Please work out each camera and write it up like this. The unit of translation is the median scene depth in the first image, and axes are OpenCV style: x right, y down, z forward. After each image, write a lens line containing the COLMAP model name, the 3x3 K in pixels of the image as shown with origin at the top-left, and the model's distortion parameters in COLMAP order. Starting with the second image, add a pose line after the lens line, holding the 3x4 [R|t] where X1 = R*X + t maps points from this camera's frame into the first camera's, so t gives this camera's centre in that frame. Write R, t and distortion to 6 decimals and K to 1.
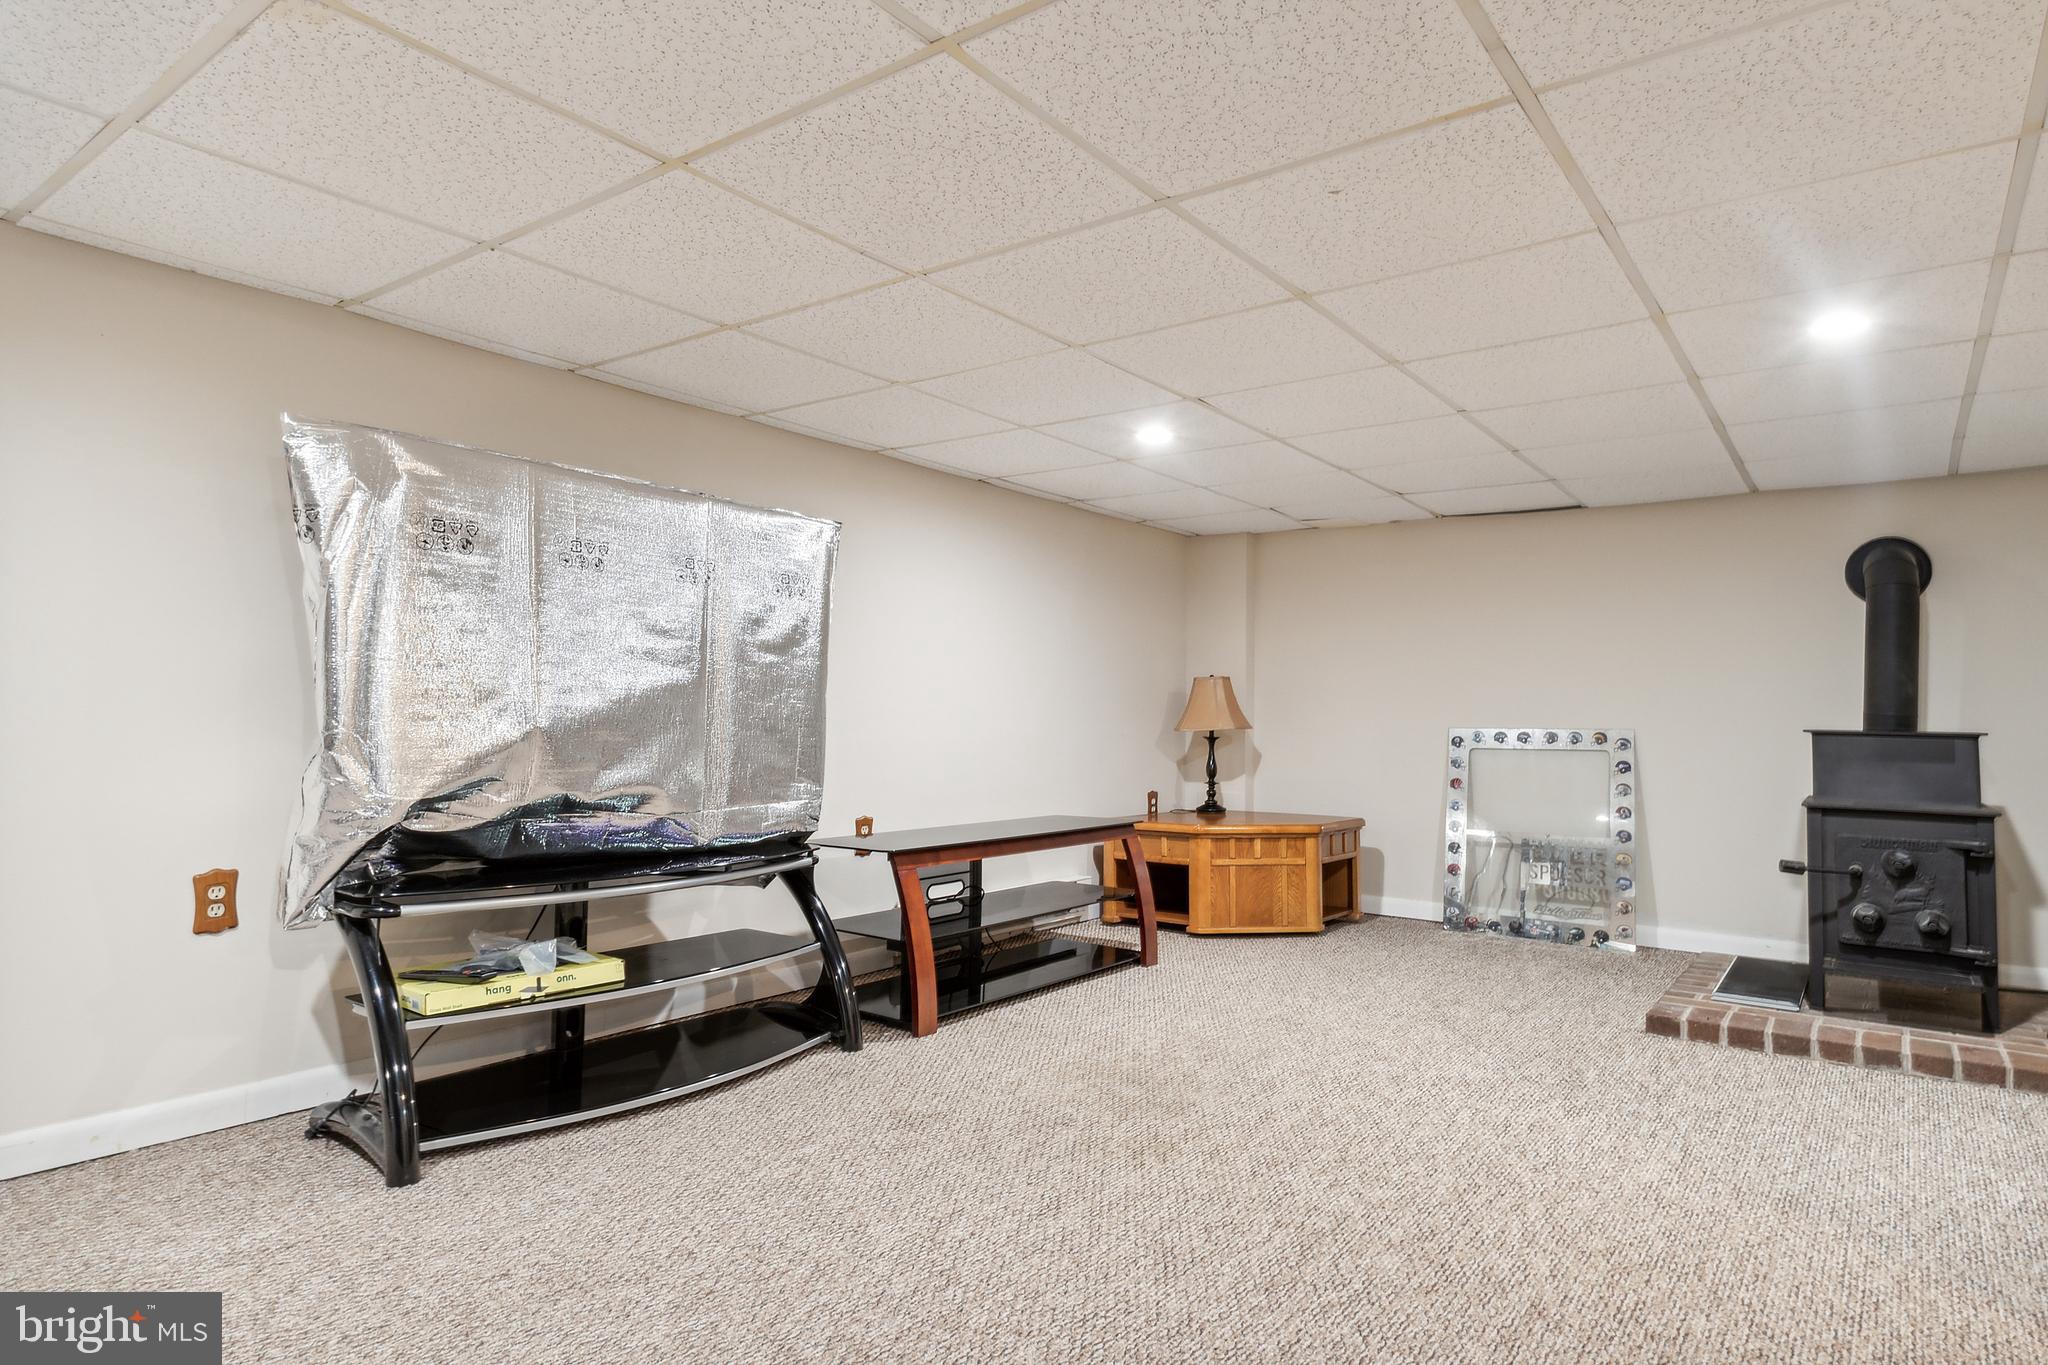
lens RADIAL K [[1185.6, 0, 1024.0], [0, 1185.6, 682.5], [0, 0, 1]] dist [-0.000096, -0.000725]
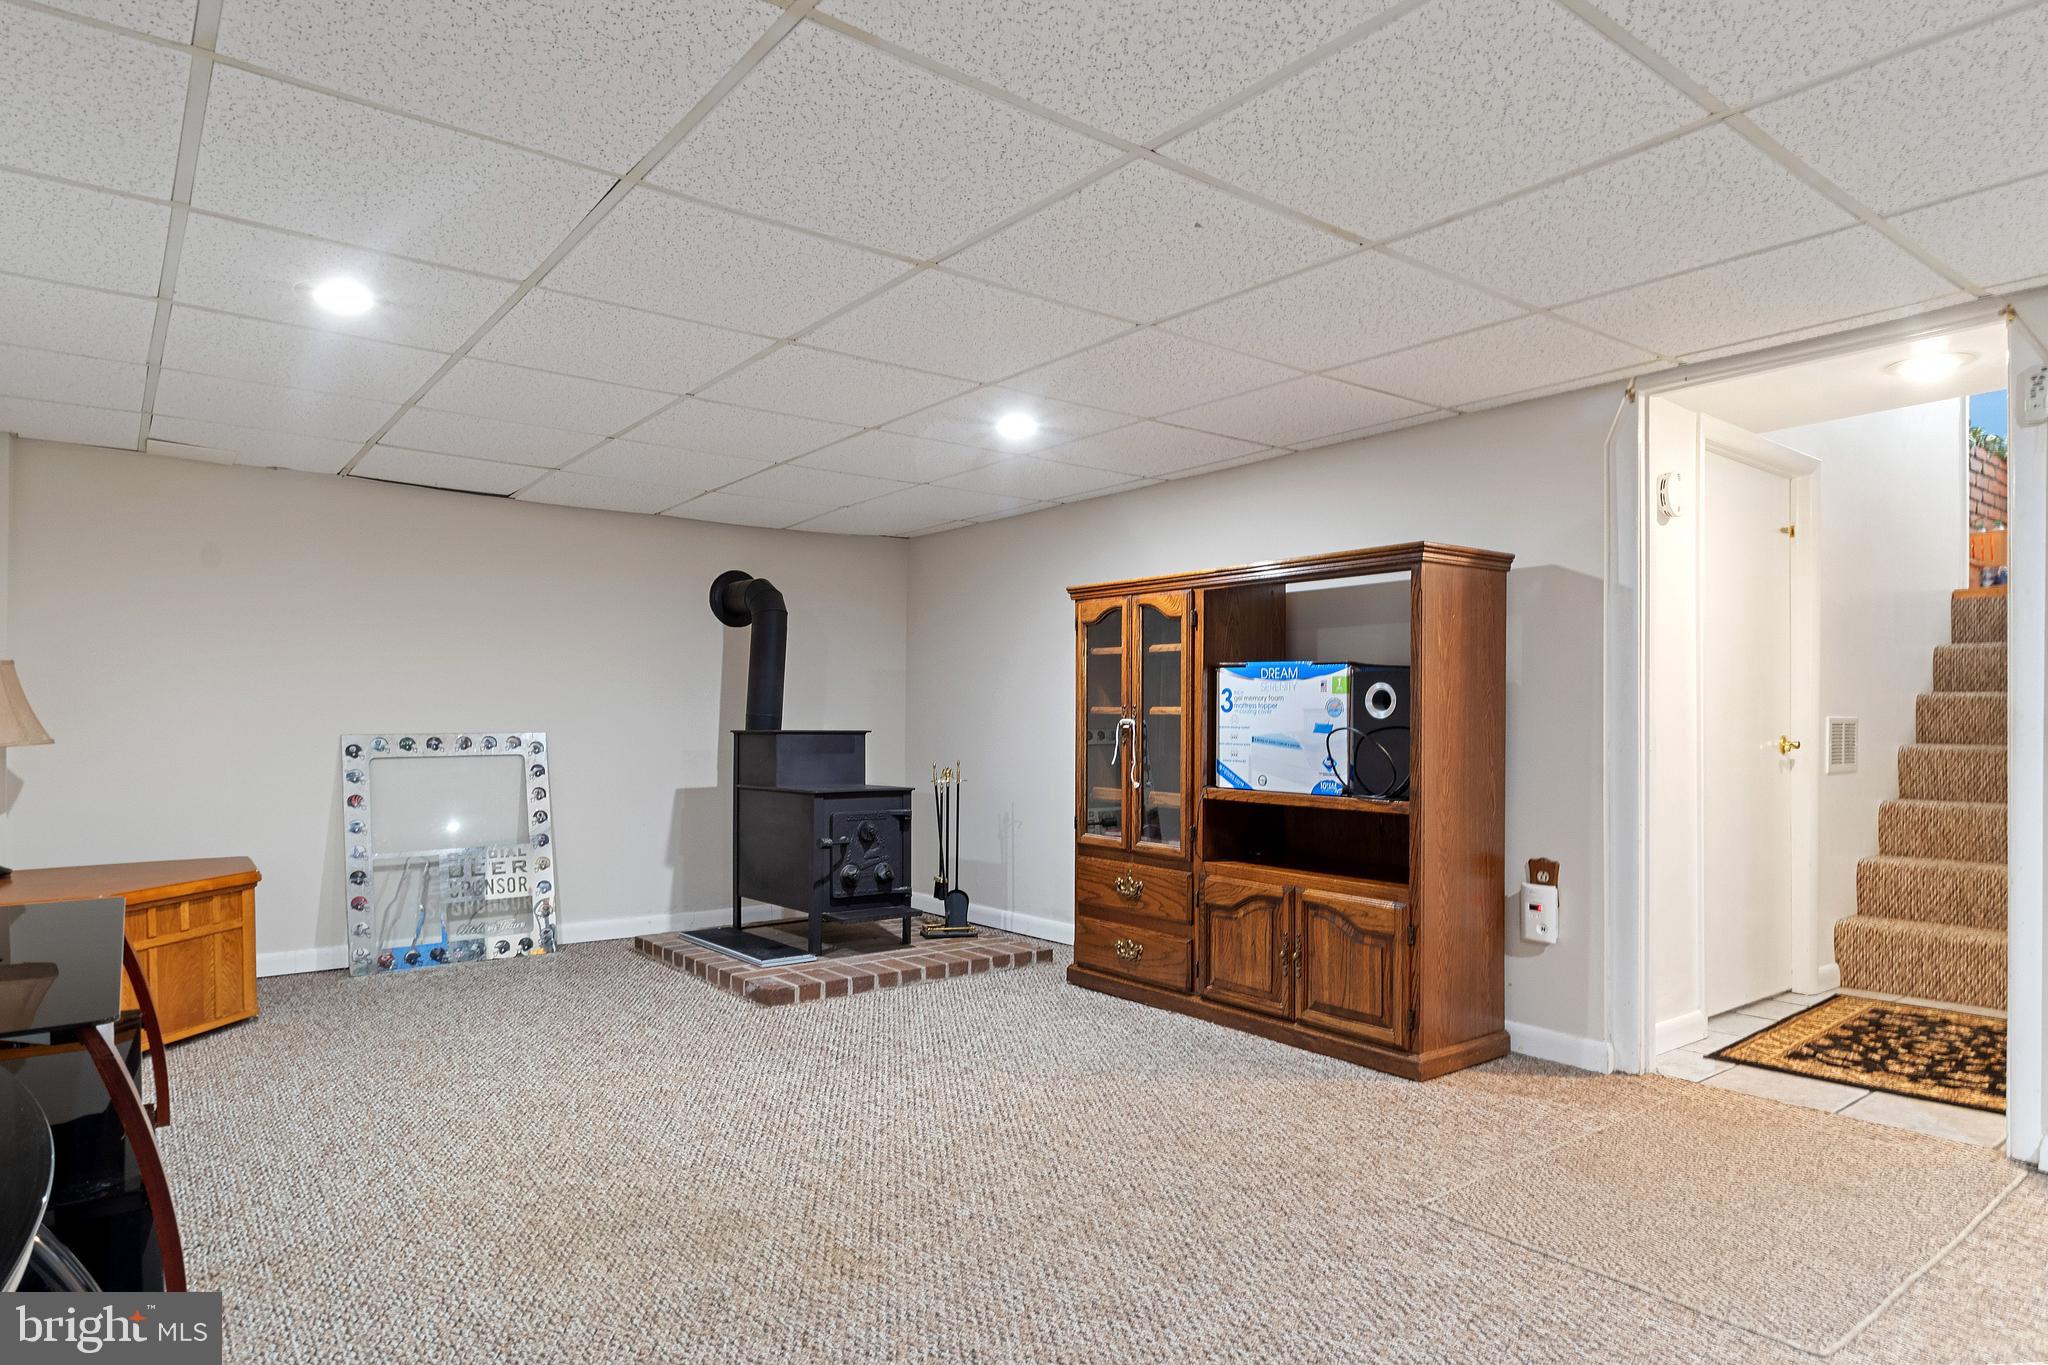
lens RADIAL K [[1159.8, 0, 1020.1], [0, 1159.8, 757.3], [0, 0, 1]] dist [0.003254, 0.000784]
pose [[0.257690, -0.040172, 0.965392, -0.445544], [-0.026126, 0.998480, 0.048523, 0.003745], [-0.965874, -0.037726, 0.256248, 0.497984]]
